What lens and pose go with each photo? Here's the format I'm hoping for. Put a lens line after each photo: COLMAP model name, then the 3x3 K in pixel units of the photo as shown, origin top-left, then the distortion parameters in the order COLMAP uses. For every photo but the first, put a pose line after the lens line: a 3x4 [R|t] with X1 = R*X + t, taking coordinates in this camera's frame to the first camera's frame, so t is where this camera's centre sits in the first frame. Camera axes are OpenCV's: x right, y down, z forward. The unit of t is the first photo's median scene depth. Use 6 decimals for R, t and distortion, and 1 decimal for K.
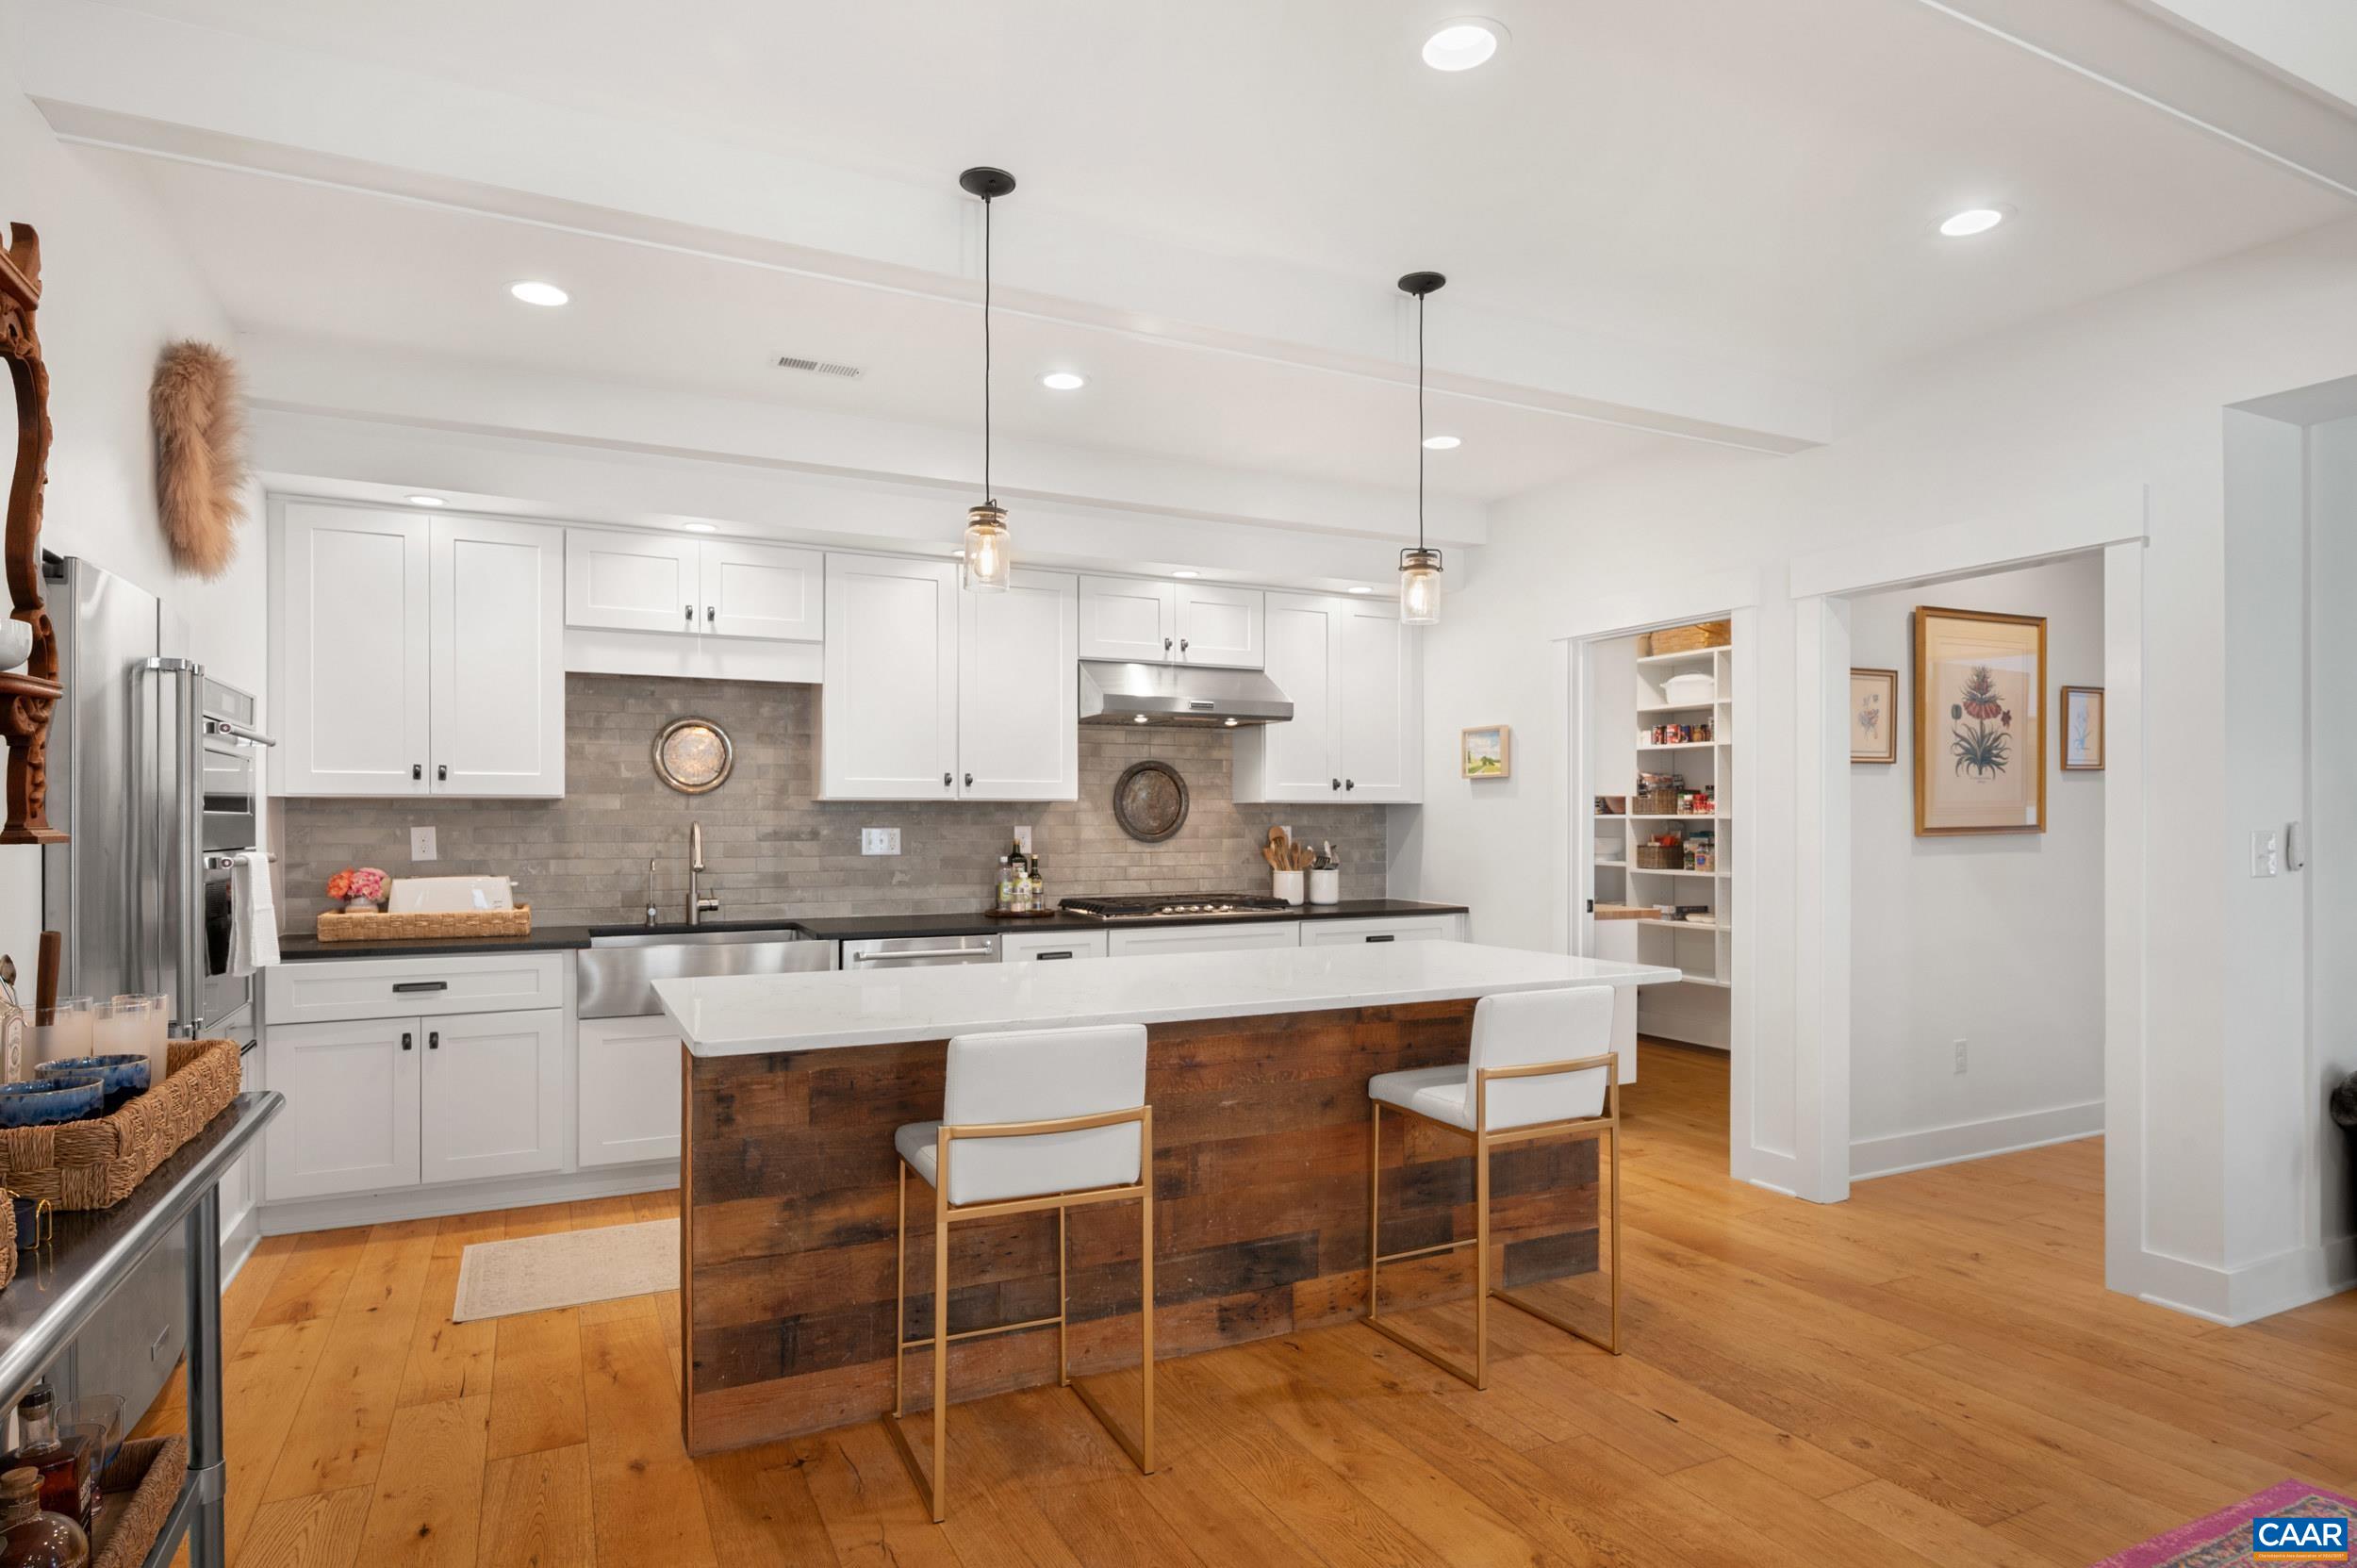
lens RADIAL K [[1274.7, 0, 1166.7], [0, 1274.7, 823.3], [0, 0, 1]] dist [-0.001486, -0.000206]
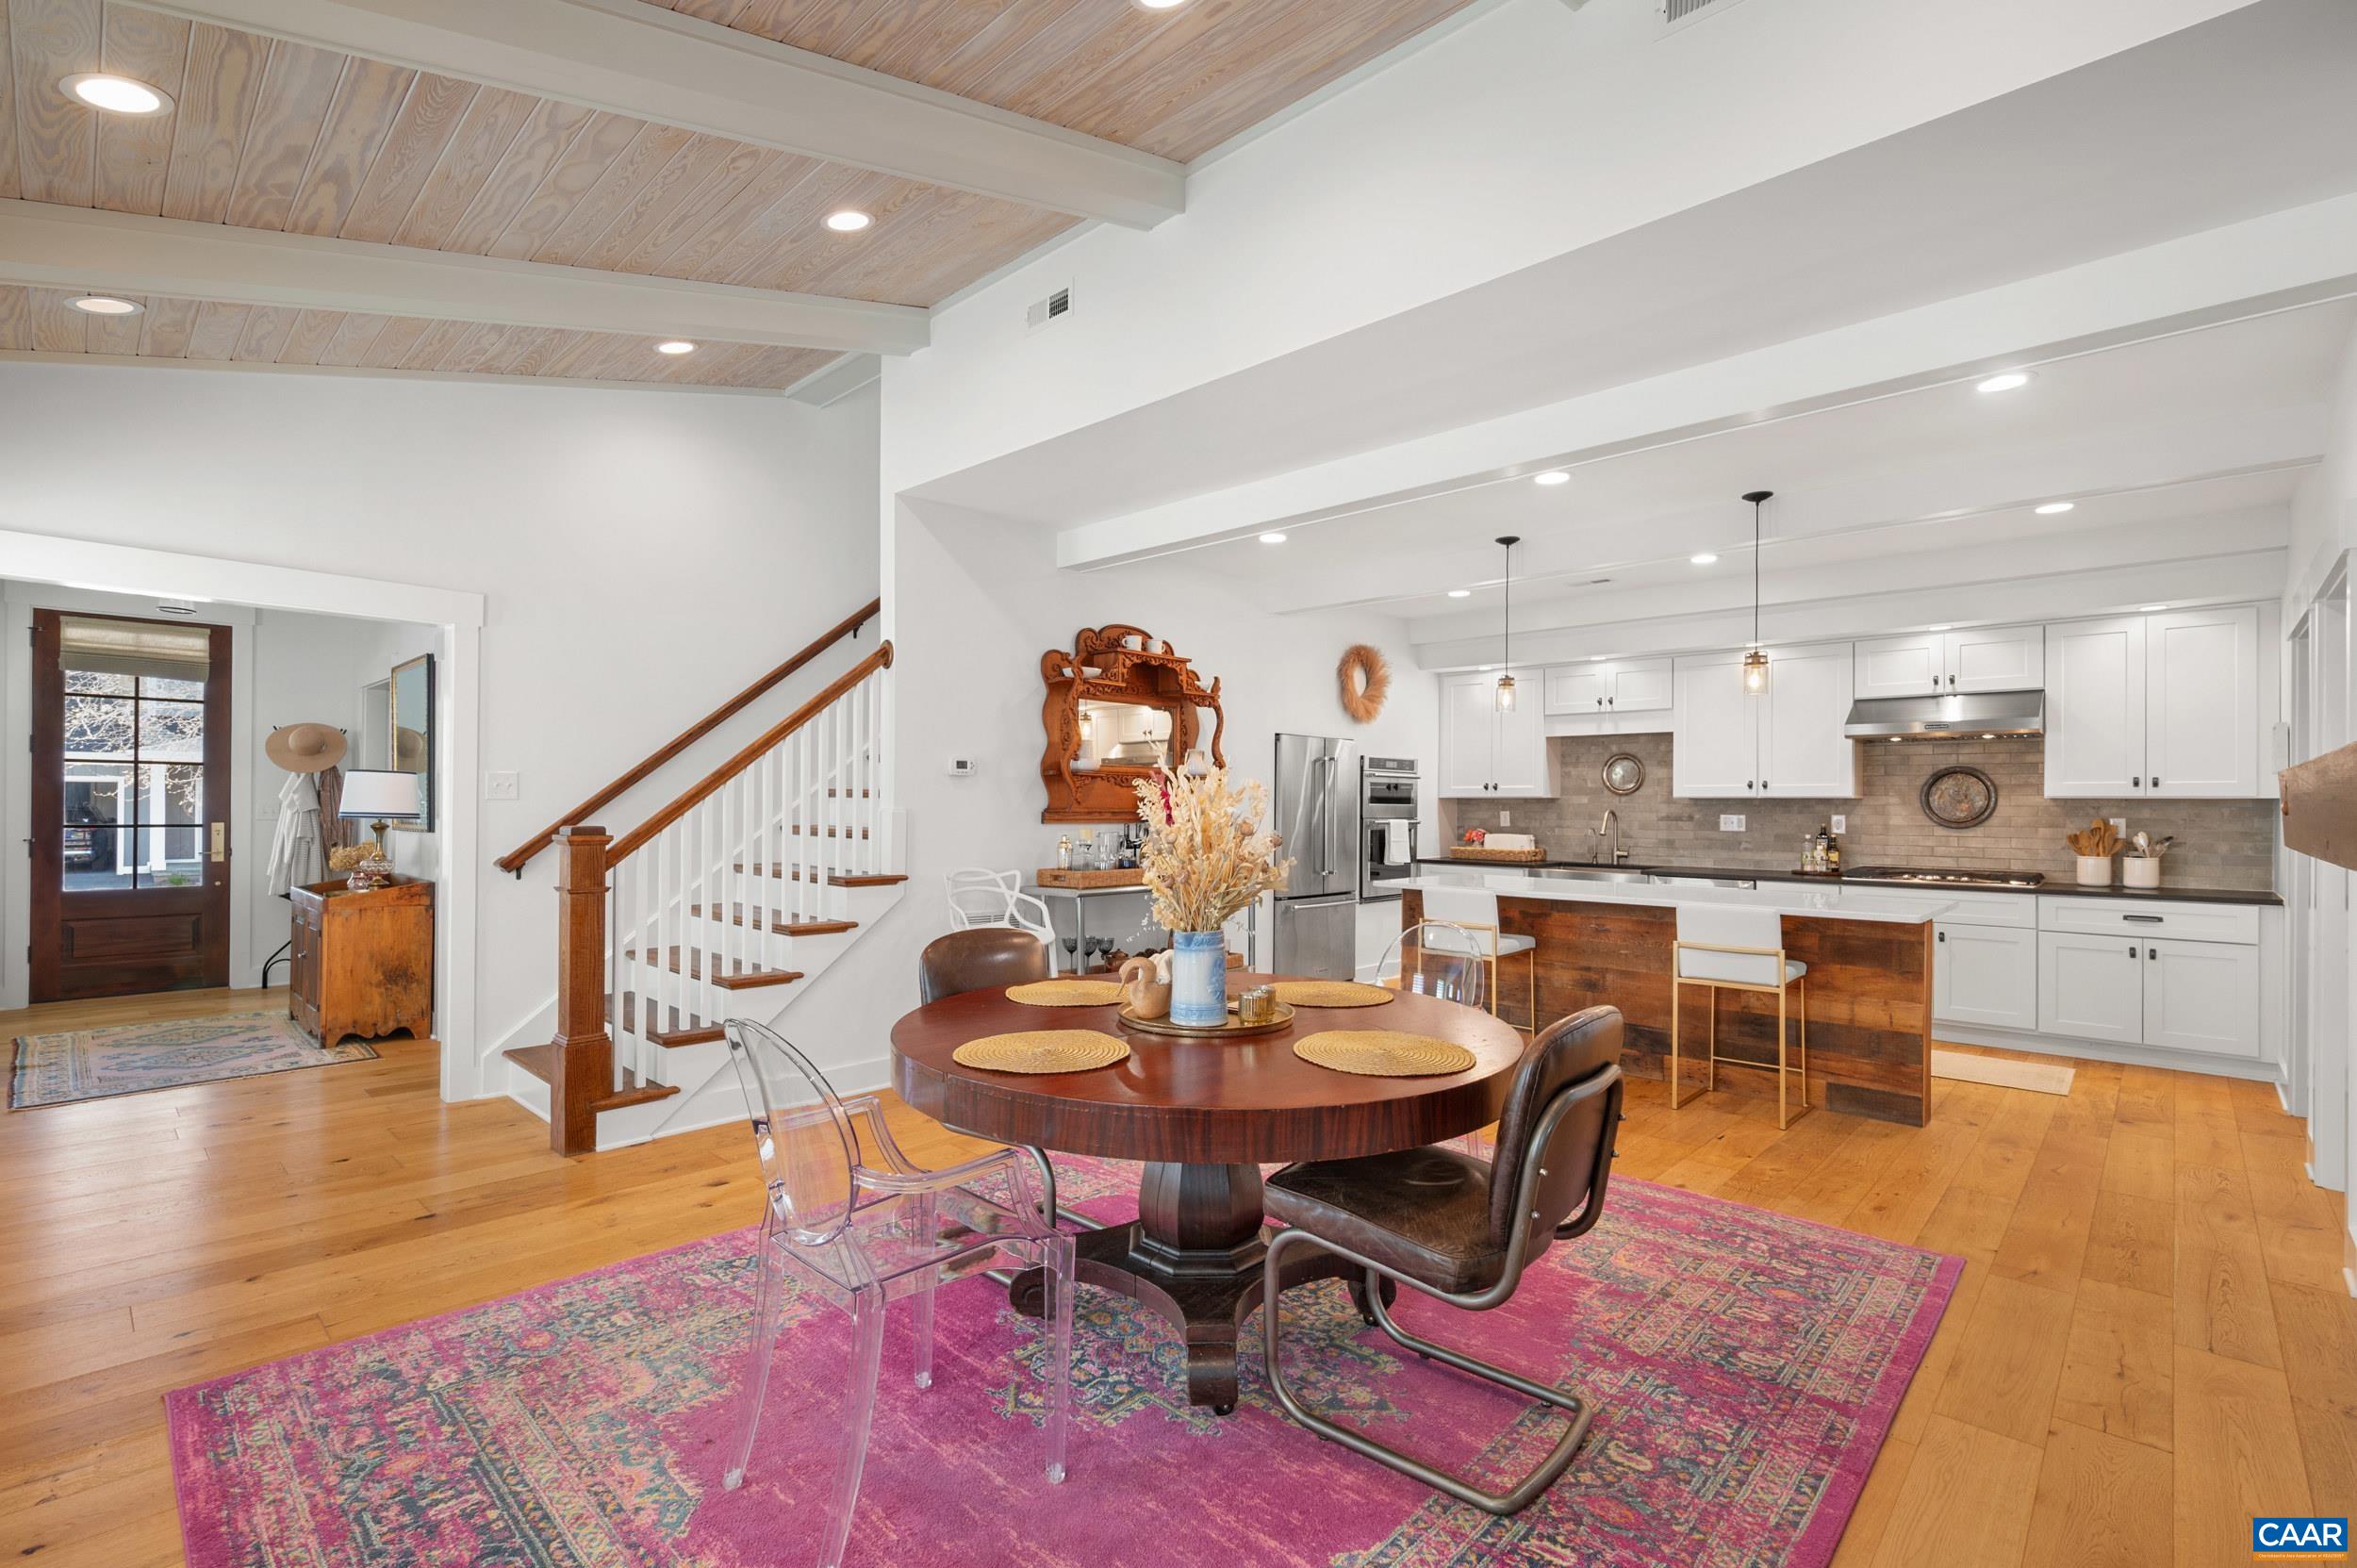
lens RADIAL K [[1052.7, 0, 1177.2], [0, 1052.7, 794.6], [0, 0, 1]] dist [-0.001687, -0.000032]
pose [[0.346695, -0.004104, -0.937969, 0.815066], [-0.008471, 0.999936, -0.007506, -0.006047], [0.937940, 0.010548, 0.346638, -0.141707]]
